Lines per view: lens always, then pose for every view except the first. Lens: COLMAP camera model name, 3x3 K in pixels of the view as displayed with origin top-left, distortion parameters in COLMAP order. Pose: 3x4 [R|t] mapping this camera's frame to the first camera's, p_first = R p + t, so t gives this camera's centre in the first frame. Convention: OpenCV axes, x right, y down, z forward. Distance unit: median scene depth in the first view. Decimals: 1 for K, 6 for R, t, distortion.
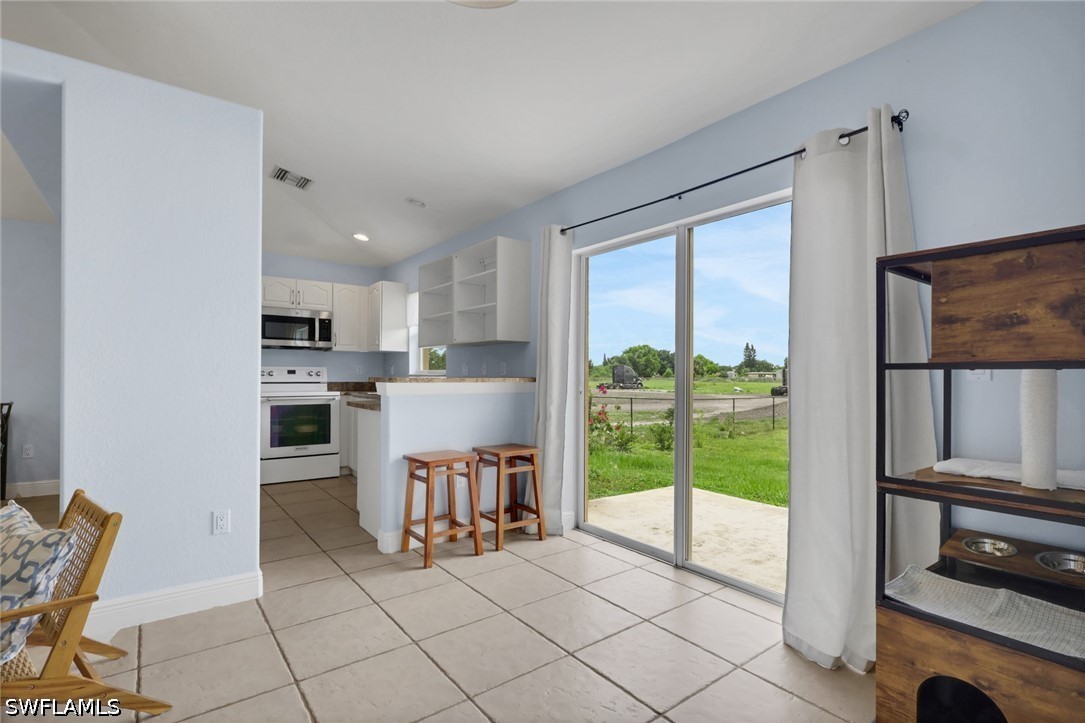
lens RADIAL K [[509.1, 0, 539.4], [0, 509.1, 374.2], [0, 0, 1]] dist [-0.000935, -0.000518]
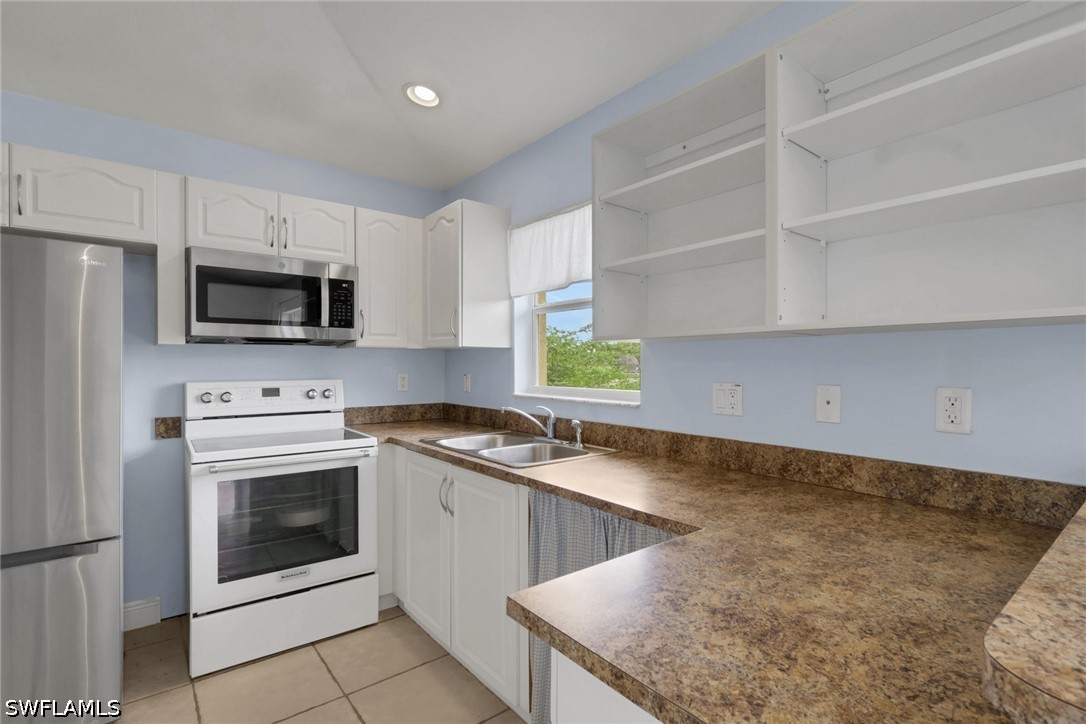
lens RADIAL K [[511.2, 0, 540.5], [0, 511.2, 364.8], [0, 0, 1]] dist [0.002063, 0.000245]
pose [[0.999802, -0.006724, 0.018702, -0.403965], [0.006635, 0.999967, 0.004790, -0.050714], [-0.018734, -0.004665, 0.999814, 0.857817]]
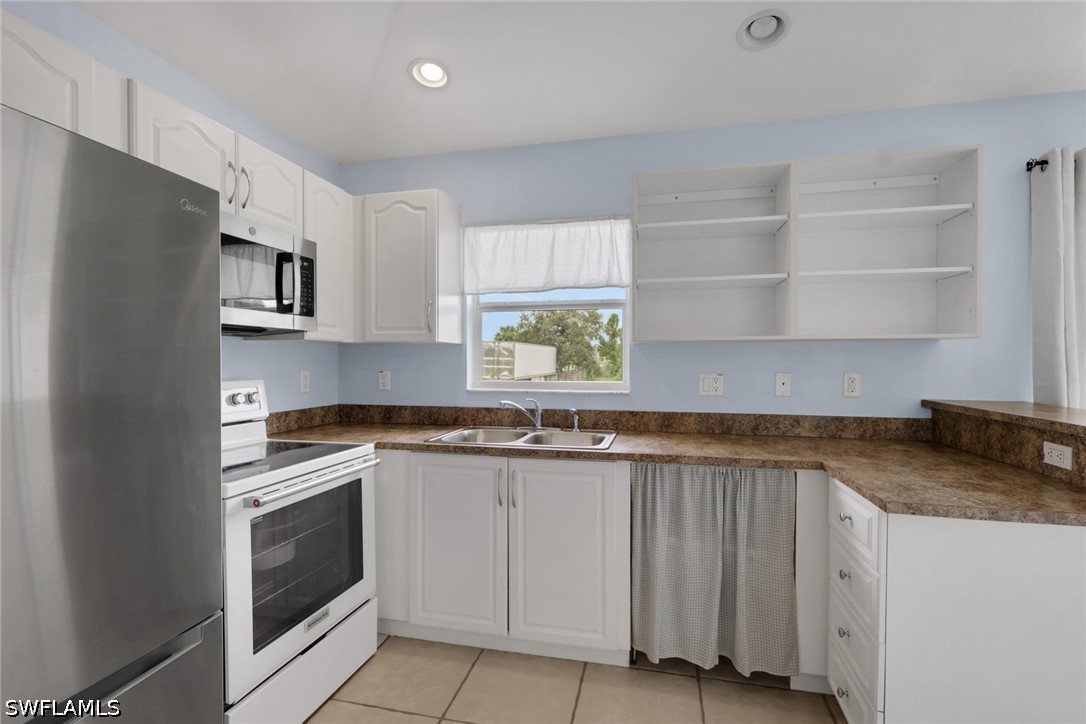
lens RADIAL K [[507.9, 0, 541.2], [0, 507.9, 364.9], [0, 0, 1]] dist [-0.002171, 0.000324]
pose [[0.773775, -0.012821, 0.633331, -0.865570], [0.003525, 0.999867, 0.015935, -0.053196], [-0.633451, -0.010097, 0.773717, 0.964937]]
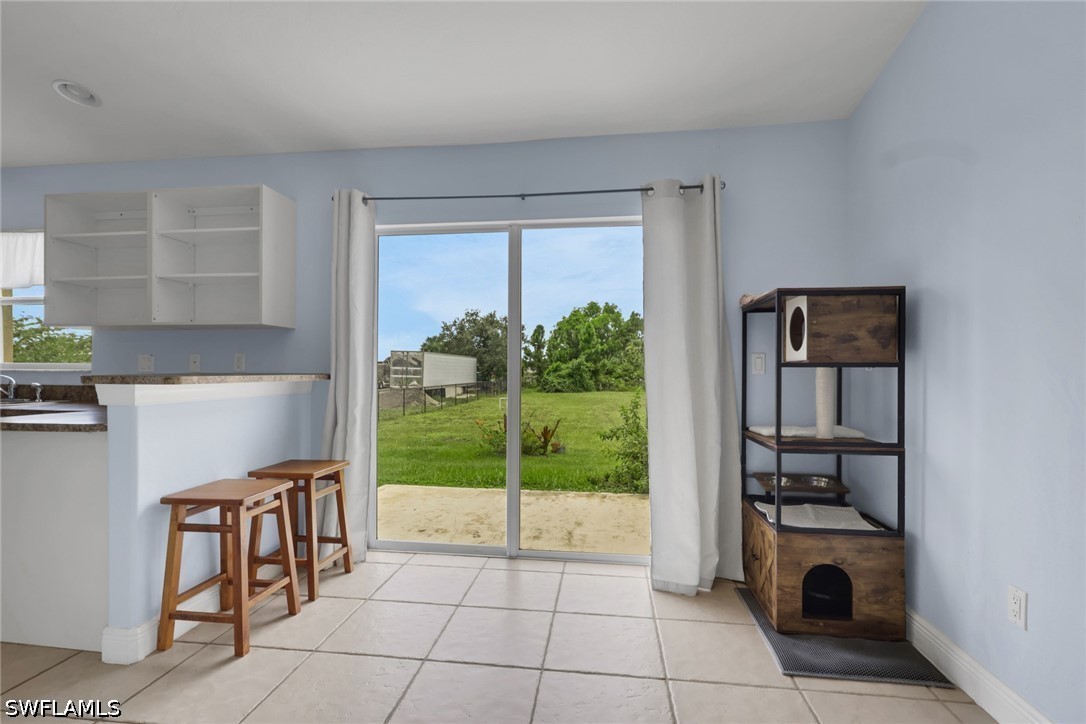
lens RADIAL K [[511.5, 0, 538.5], [0, 511.5, 371.7], [0, 0, 1]] dist [-0.000212, 0.000232]
pose [[0.704915, -0.003976, 0.709281, -0.361130], [-0.000184, 0.999983, 0.005788, -0.001787], [-0.709292, -0.004211, 0.704902, 0.203114]]
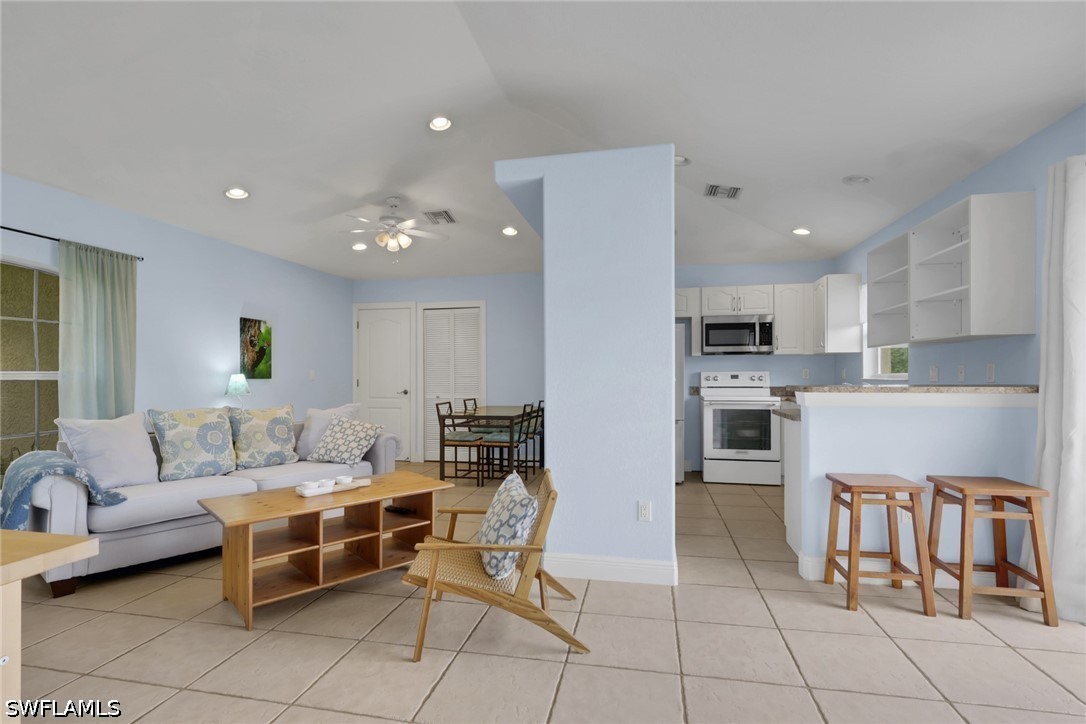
lens RADIAL K [[520.1, 0, 546.4], [0, 520.1, 376.5], [0, 0, 1]] dist [-0.000027, 0.000345]
pose [[0.659439, -0.006298, -0.751732, 0.086254], [0.008933, 0.999960, -0.000541, -0.012878], [0.751705, -0.006359, 0.659468, 0.036131]]
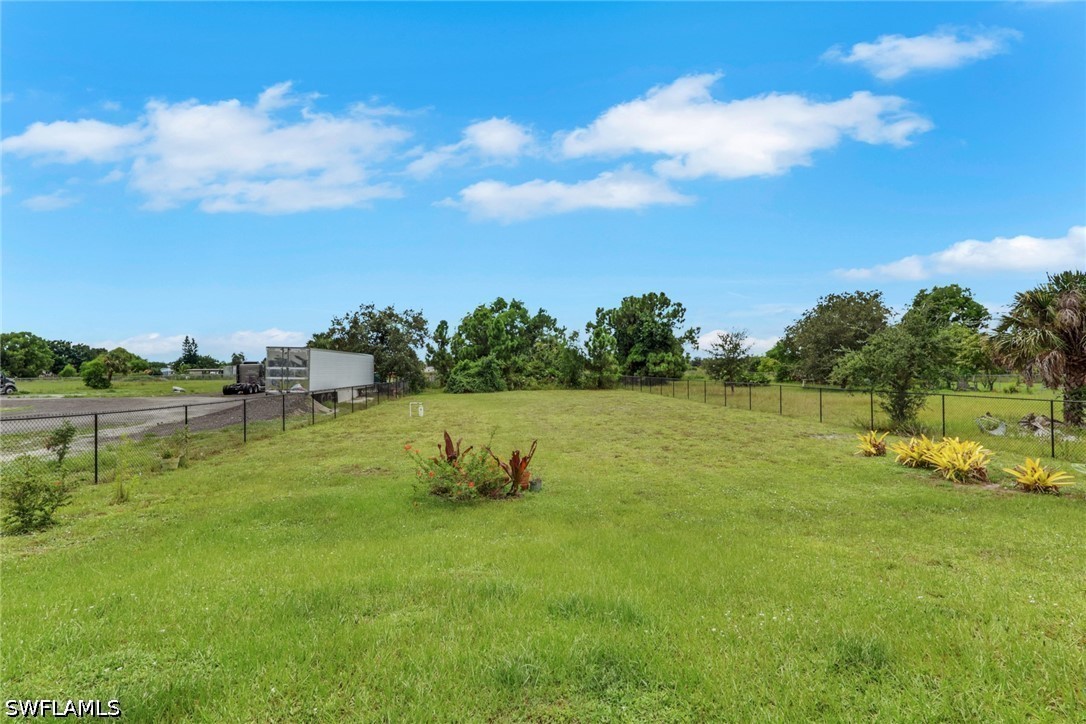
lens RADIAL K [[507.9, 0, 541.2], [0, 507.9, 364.9], [0, 0, 1]] dist [-0.002171, 0.000324]
pose [[0.542184, -0.003712, 0.840251, 0.496345], [0.012767, 0.999911, -0.003820, 0.023776], [-0.840163, 0.012799, 0.542183, 1.606838]]
